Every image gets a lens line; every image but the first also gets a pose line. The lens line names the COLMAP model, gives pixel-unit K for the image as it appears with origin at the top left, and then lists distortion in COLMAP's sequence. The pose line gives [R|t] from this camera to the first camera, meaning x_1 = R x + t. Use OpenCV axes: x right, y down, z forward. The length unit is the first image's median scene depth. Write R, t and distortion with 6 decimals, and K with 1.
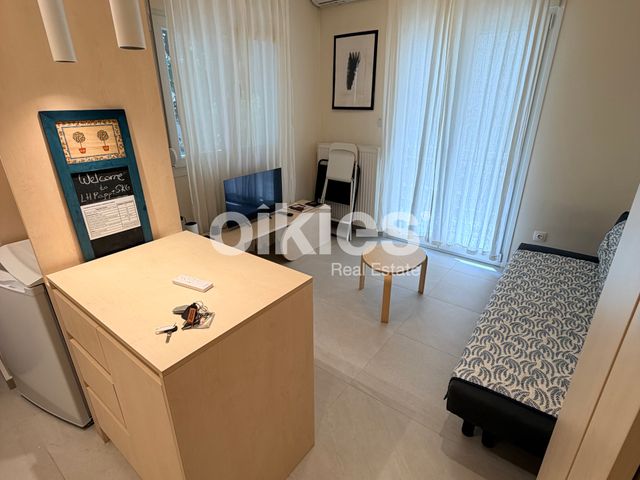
lens RADIAL K [[340.2, 0, 319.2], [0, 340.2, 238.0], [0, 0, 1]] dist [-0.000934, 0.000805]
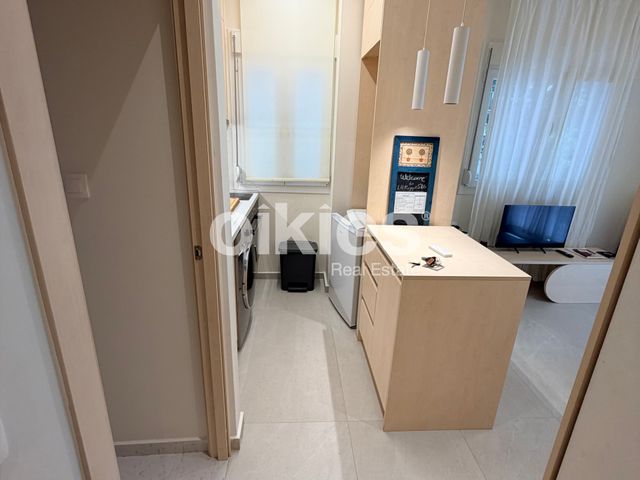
lens RADIAL K [[340.2, 0, 319.2], [0, 340.2, 238.0], [0, 0, 1]] dist [-0.000934, 0.000805]
pose [[0.654874, 0.262594, -0.708650, 0.130795], [-0.324258, 0.944626, 0.050384, 0.071131], [0.682640, 0.196790, 0.703759, -0.172128]]
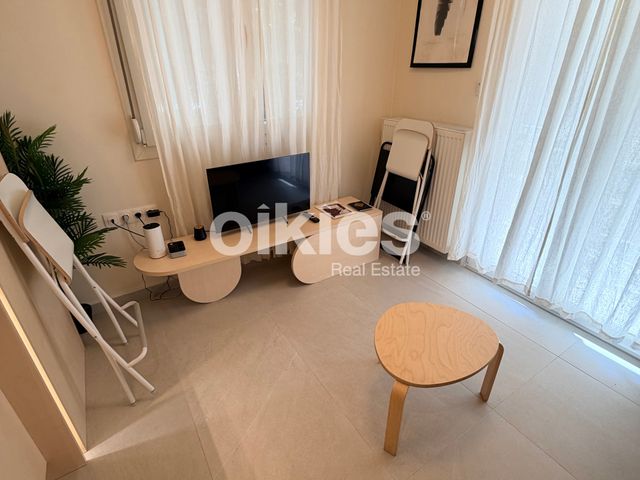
lens RADIAL K [[340.2, 0, 319.2], [0, 340.2, 238.0], [0, 0, 1]] dist [-0.000934, 0.000805]
pose [[0.938818, 0.153676, -0.308227, 0.165882], [-0.126397, 0.986222, 0.106722, -0.122964], [0.320381, -0.061234, 0.945308, 0.371392]]
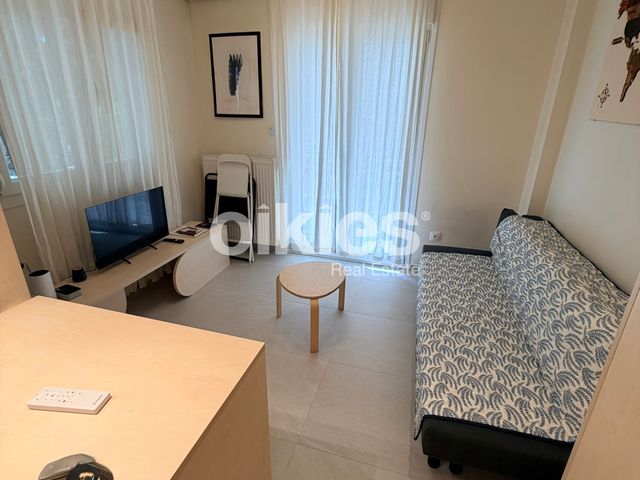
lens RADIAL K [[340.2, 0, 319.2], [0, 340.2, 238.0], [0, 0, 1]] dist [-0.000934, 0.000805]
pose [[0.934668, -0.109447, 0.338256, -0.054620], [0.117969, 0.993006, -0.004673, -0.037149], [-0.335379, 0.044271, 0.941043, 0.114859]]
